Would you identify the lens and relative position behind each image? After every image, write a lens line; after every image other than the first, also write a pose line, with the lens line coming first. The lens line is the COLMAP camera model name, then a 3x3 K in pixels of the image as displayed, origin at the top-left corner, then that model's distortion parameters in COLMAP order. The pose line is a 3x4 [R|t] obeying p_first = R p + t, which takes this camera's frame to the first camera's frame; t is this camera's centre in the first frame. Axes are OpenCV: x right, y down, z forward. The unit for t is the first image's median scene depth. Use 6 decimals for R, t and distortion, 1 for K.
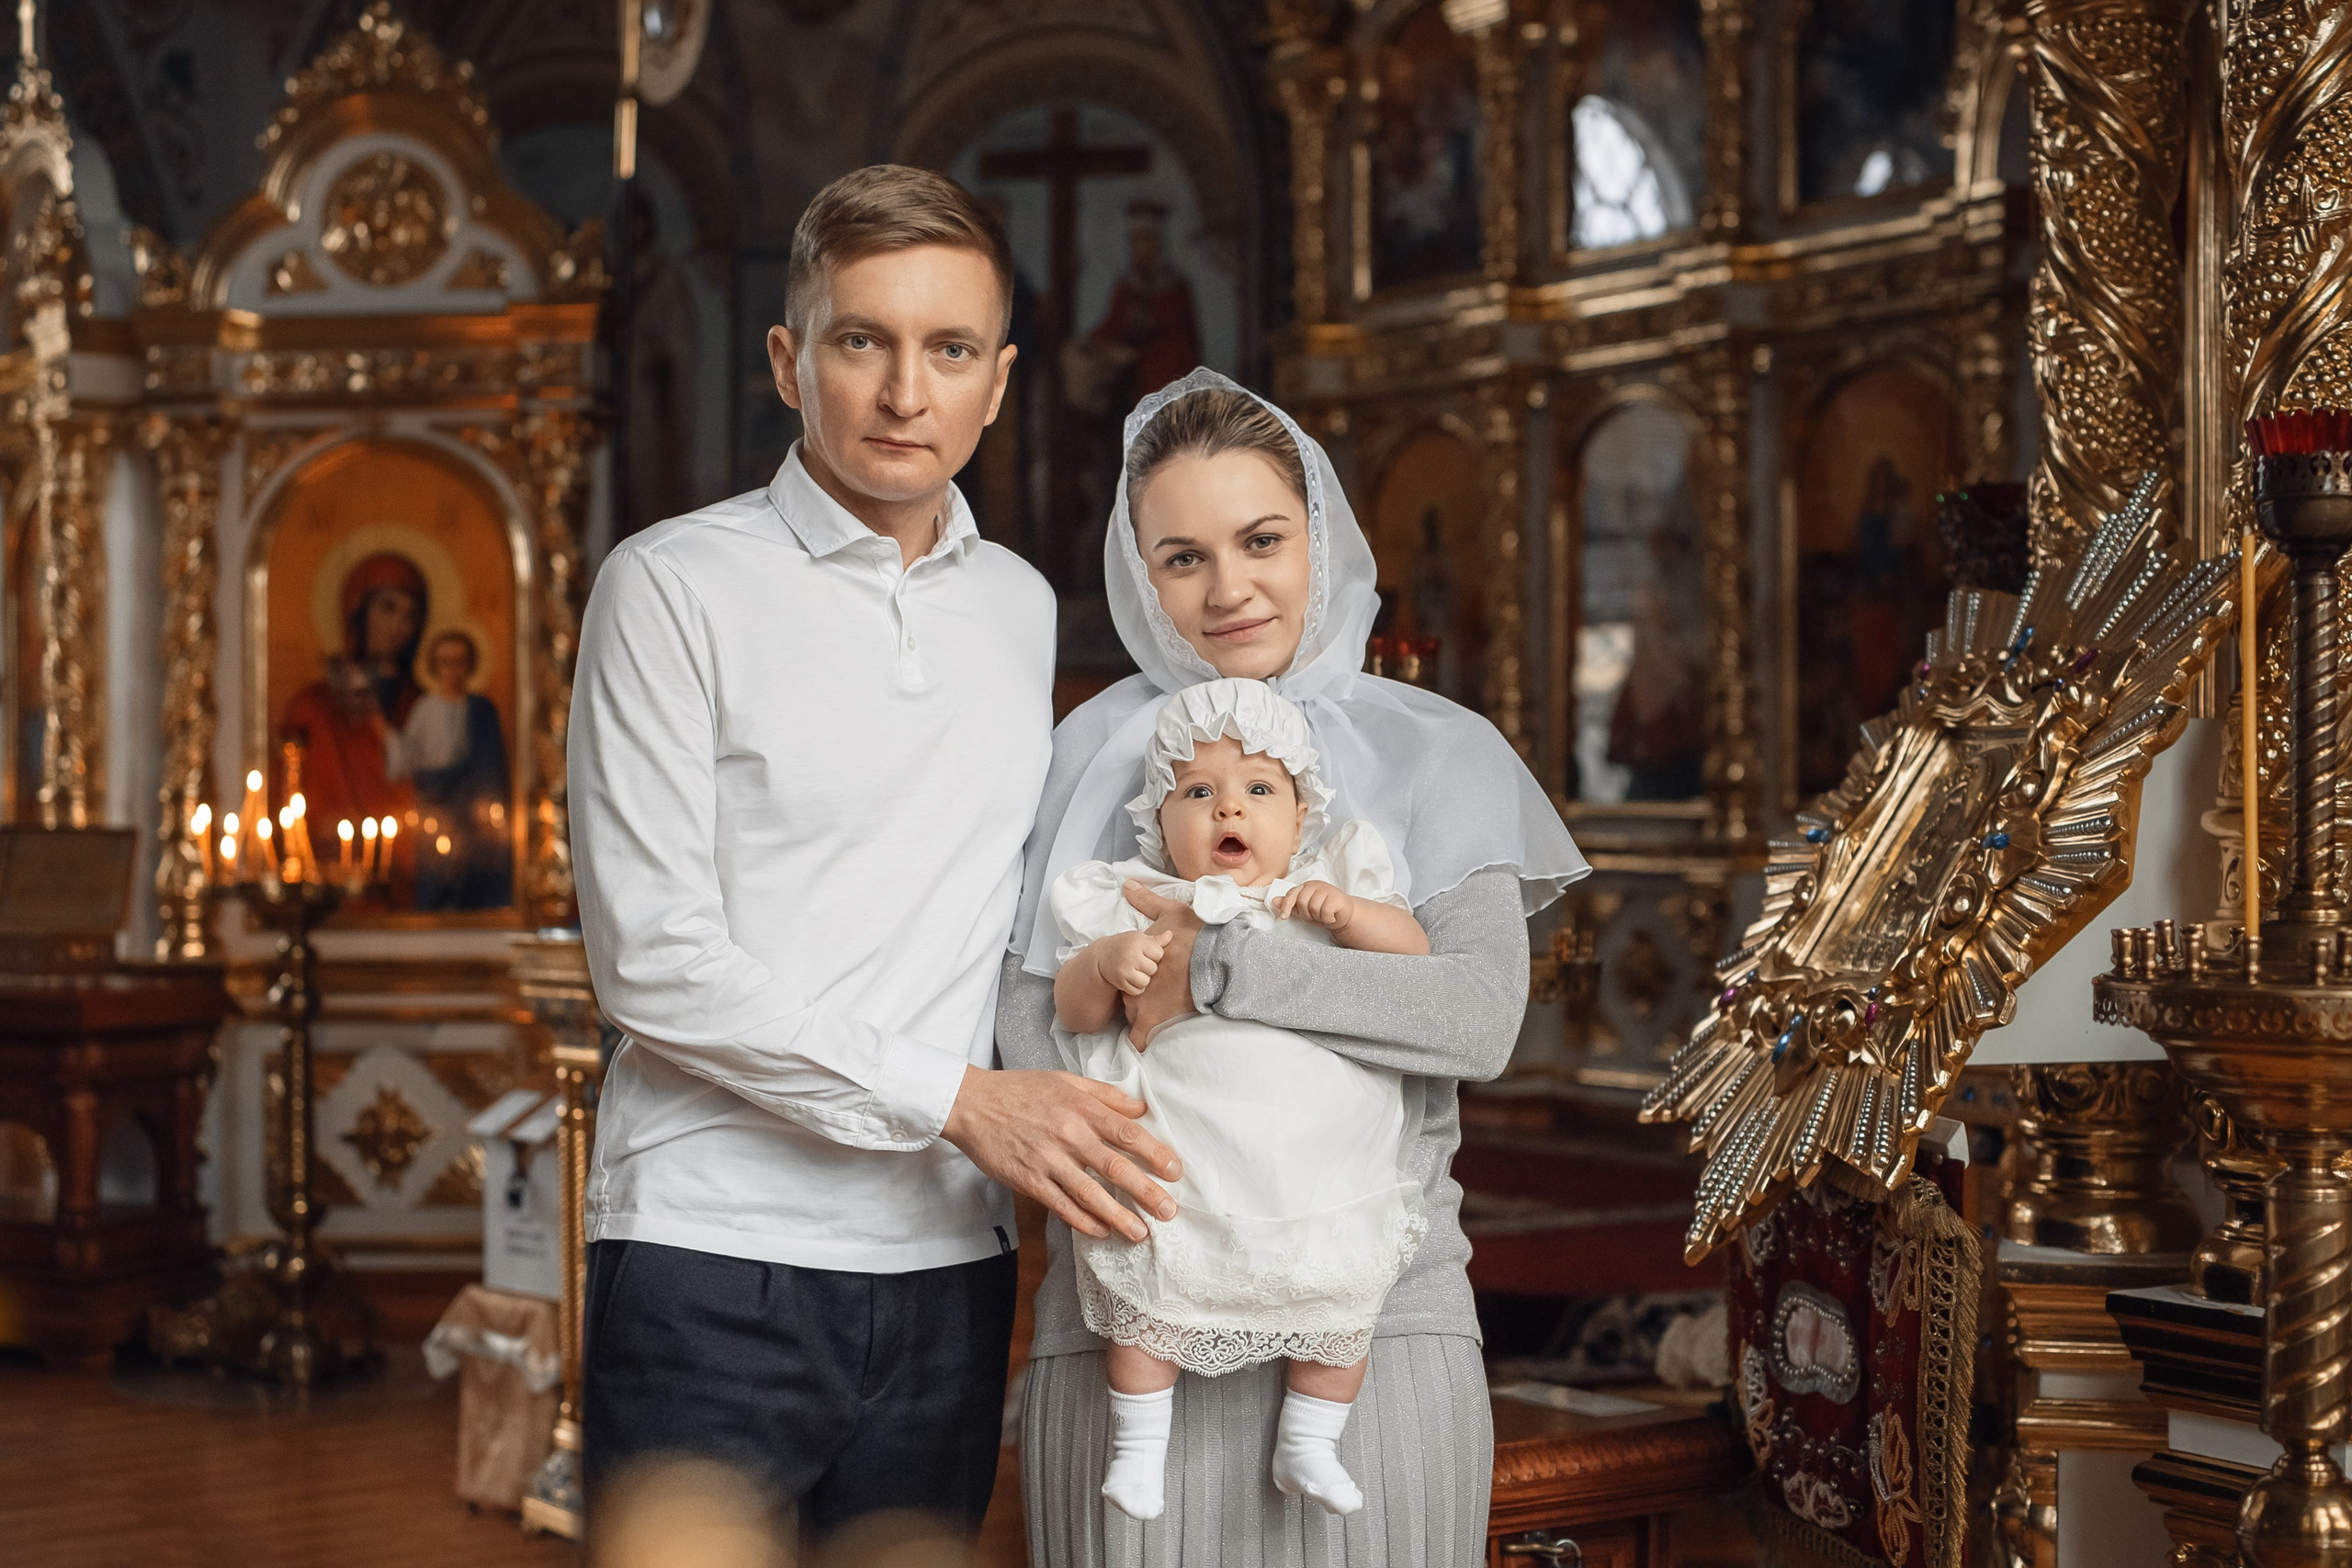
lens RADIAL K [[3401.0, 0, 1178.5], [0, 3401.0, 847.2], [0, 0, 1]] dist [-0.022485, 0.110197]
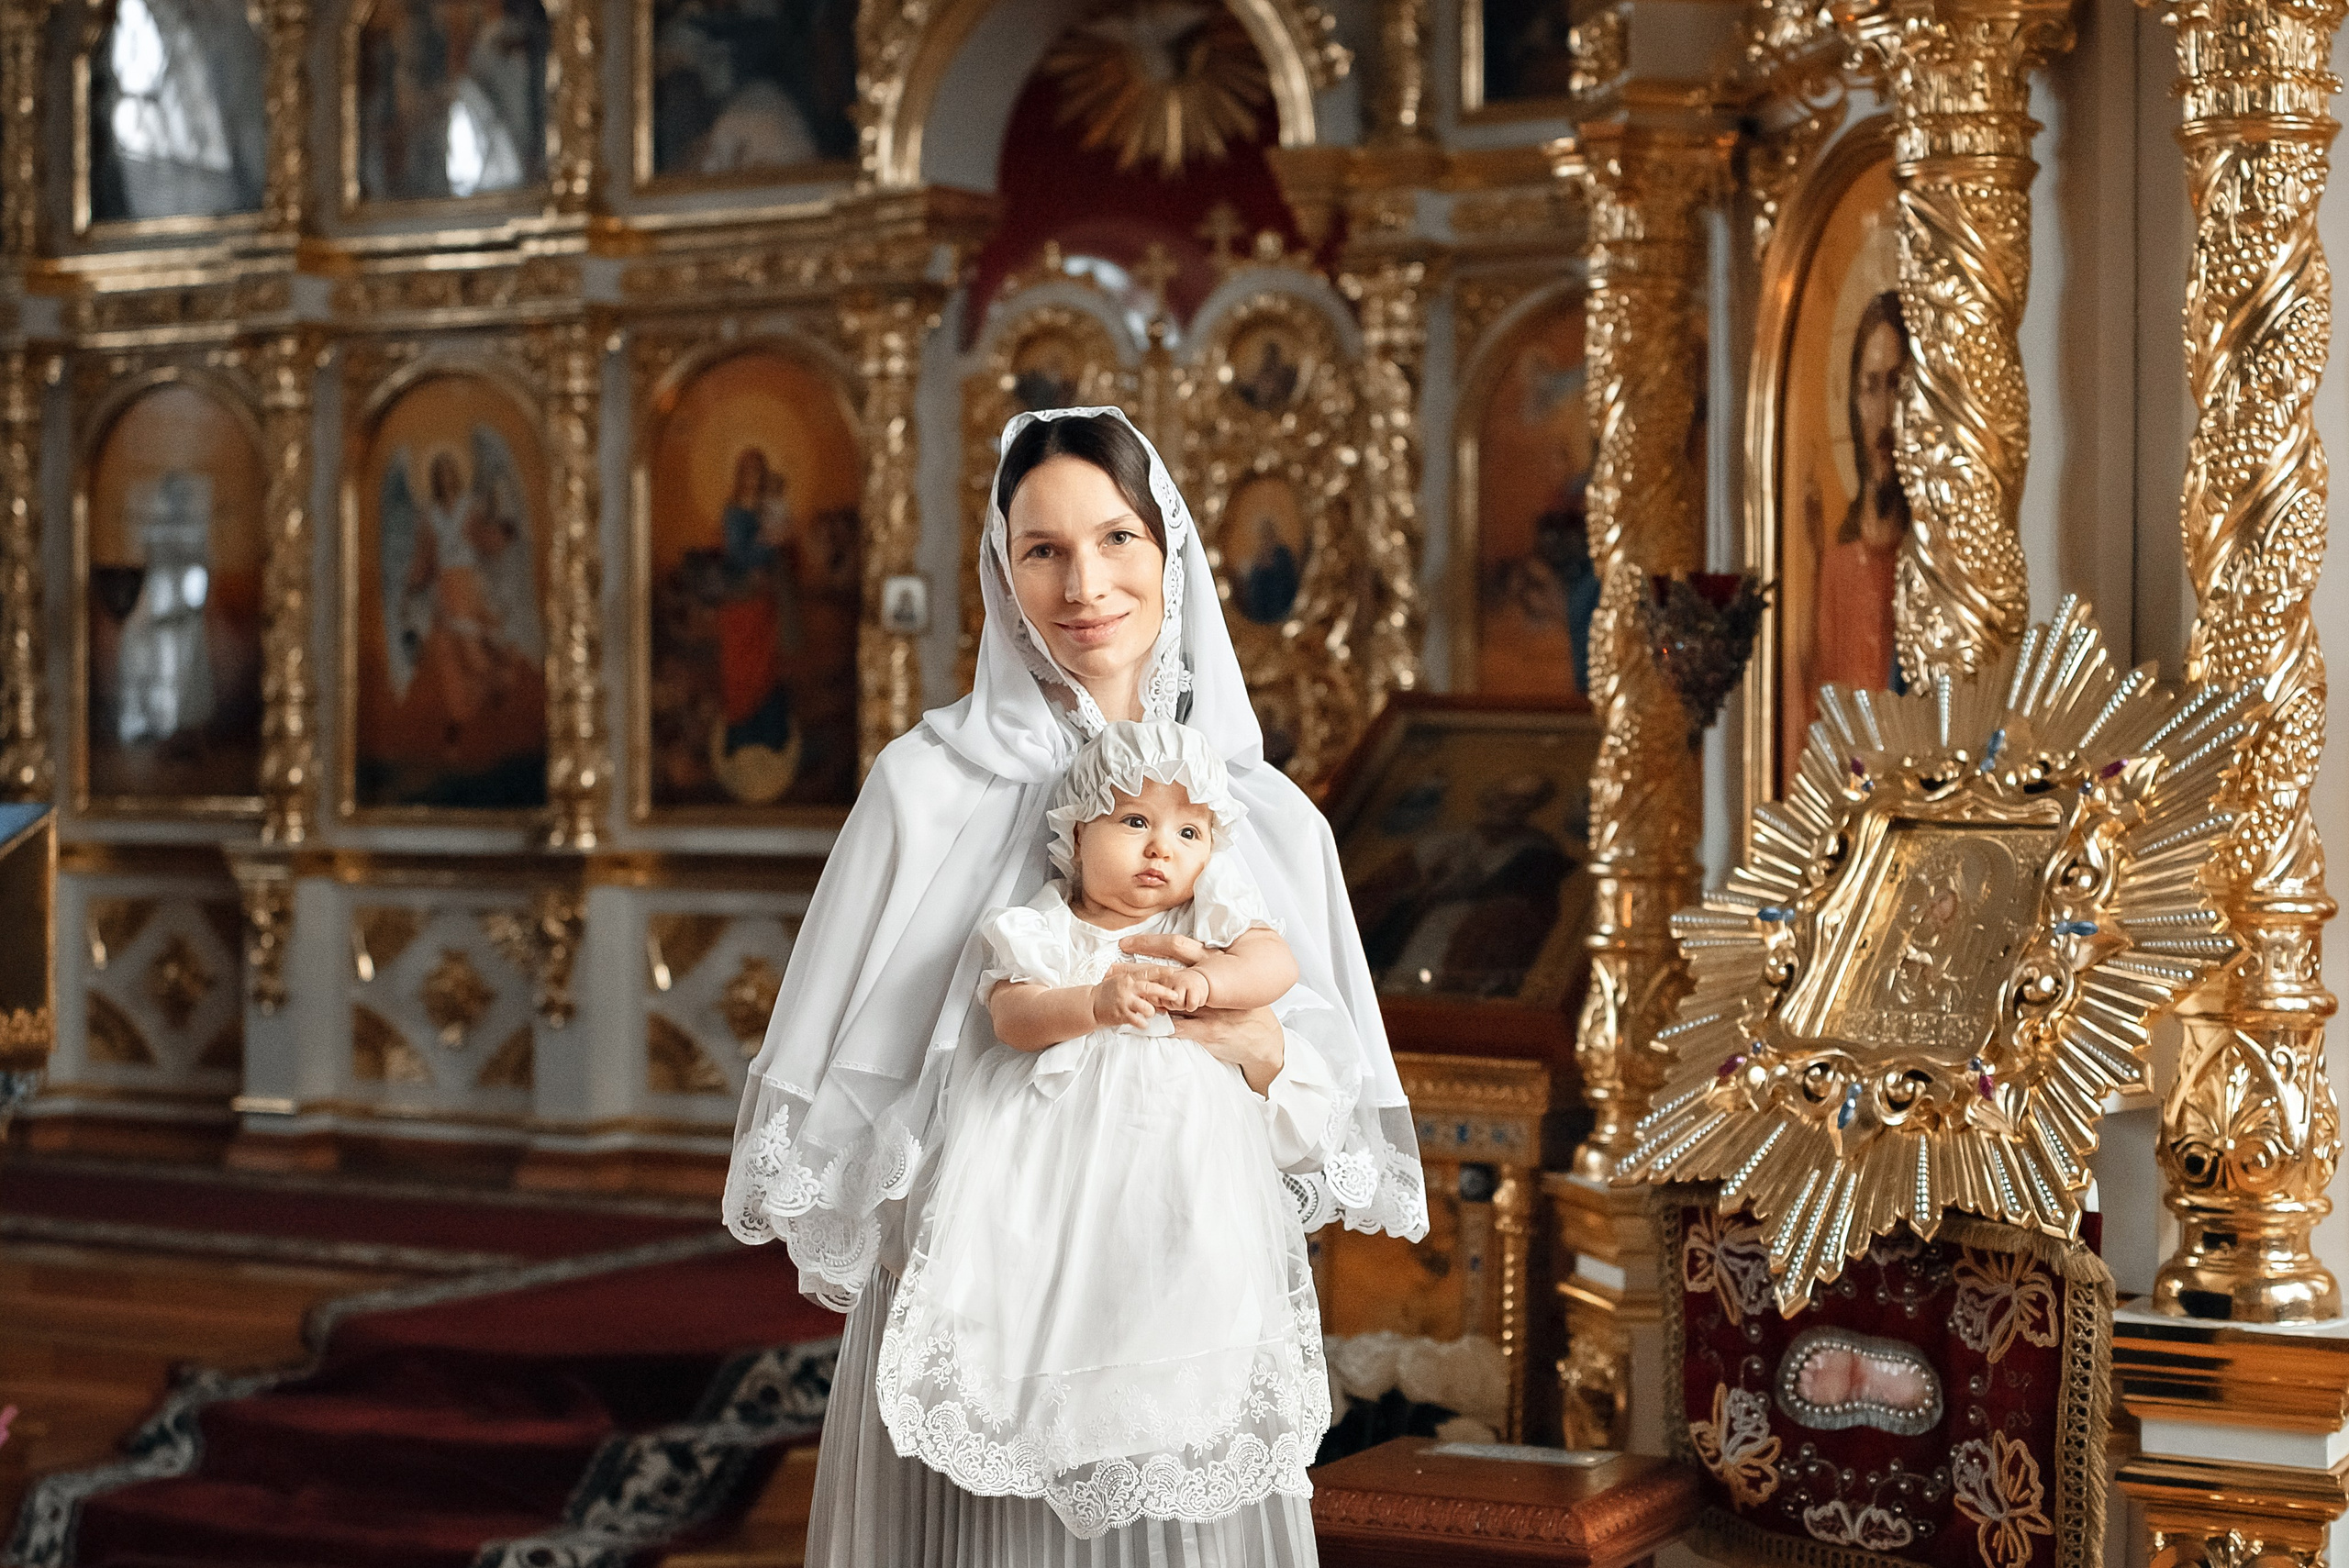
lens RADIAL K [[3792.8, 0, 1174.5], [0, 3792.8, 784.0], [0, 0, 1]] dist [-0.008340, -0.090195]
pose [[0.882163, 0.003894, 0.470927, -0.295608], [0.000218, 0.999962, -0.008676, -0.018599], [-0.470943, 0.007756, 0.882129, 0.011349]]
